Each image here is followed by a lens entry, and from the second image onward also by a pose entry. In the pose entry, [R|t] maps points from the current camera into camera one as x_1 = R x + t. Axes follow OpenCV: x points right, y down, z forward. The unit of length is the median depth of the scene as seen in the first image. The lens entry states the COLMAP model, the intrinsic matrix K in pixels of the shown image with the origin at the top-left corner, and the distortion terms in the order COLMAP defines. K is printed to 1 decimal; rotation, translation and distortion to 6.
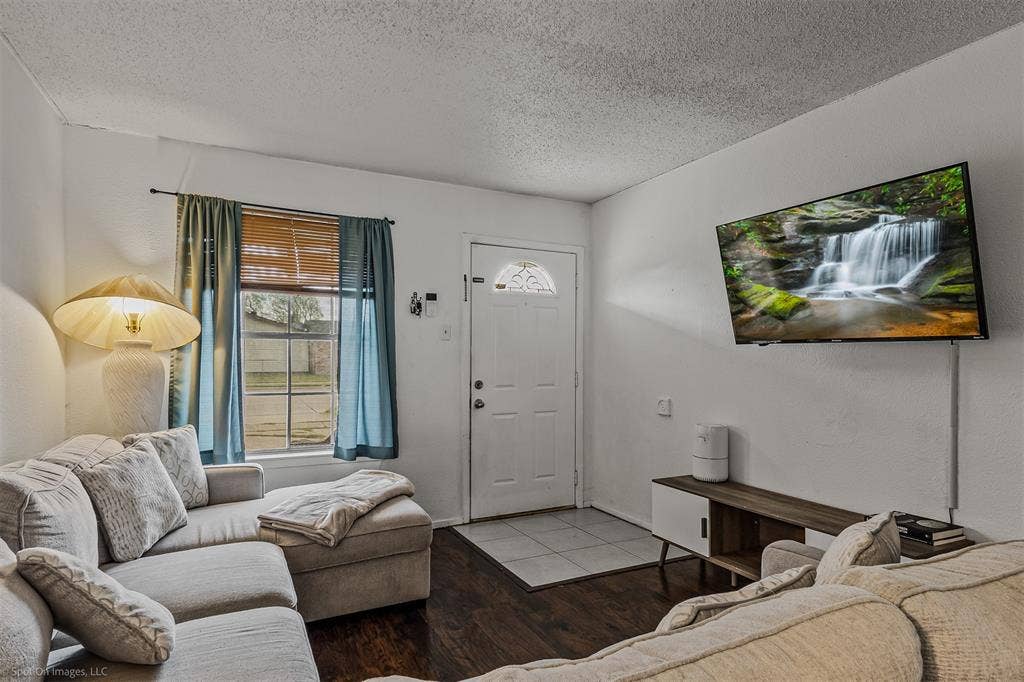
lens RADIAL K [[559.2, 0, 504.5], [0, 559.2, 363.5], [0, 0, 1]] dist [0.022101, 0.000305]
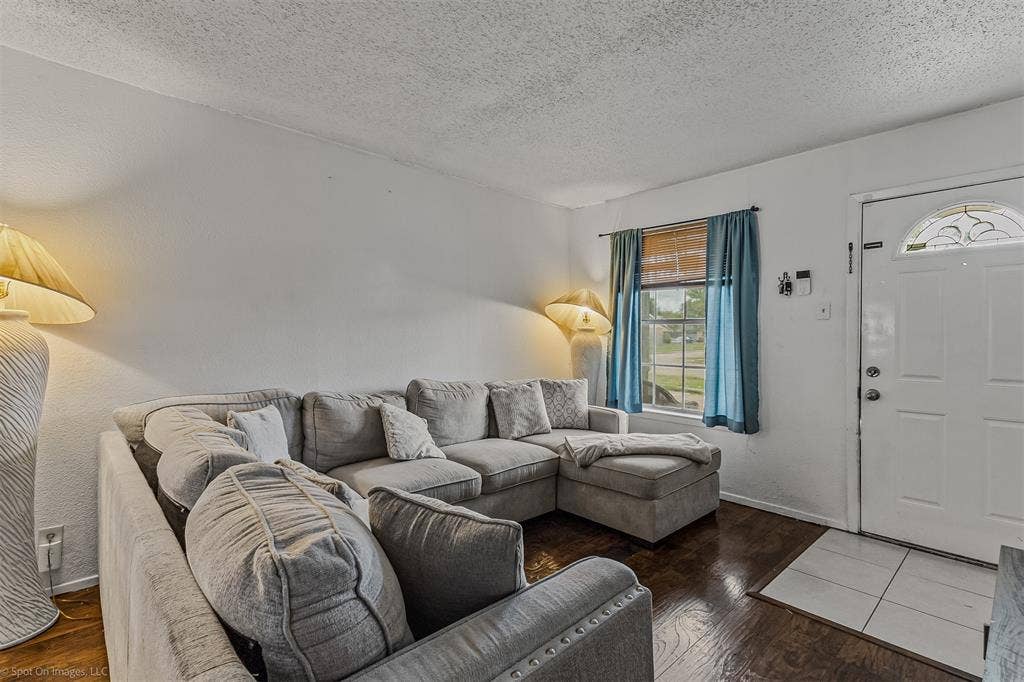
lens RADIAL K [[468.3, 0, 514.3], [0, 468.3, 344.6], [0, 0, 1]] dist [0.016374, -0.000113]
pose [[0.286795, 0.015066, -0.957873, 0.534673], [-0.020196, 0.999749, 0.009678, 0.001630], [0.957779, 0.016570, 0.287028, 0.329943]]
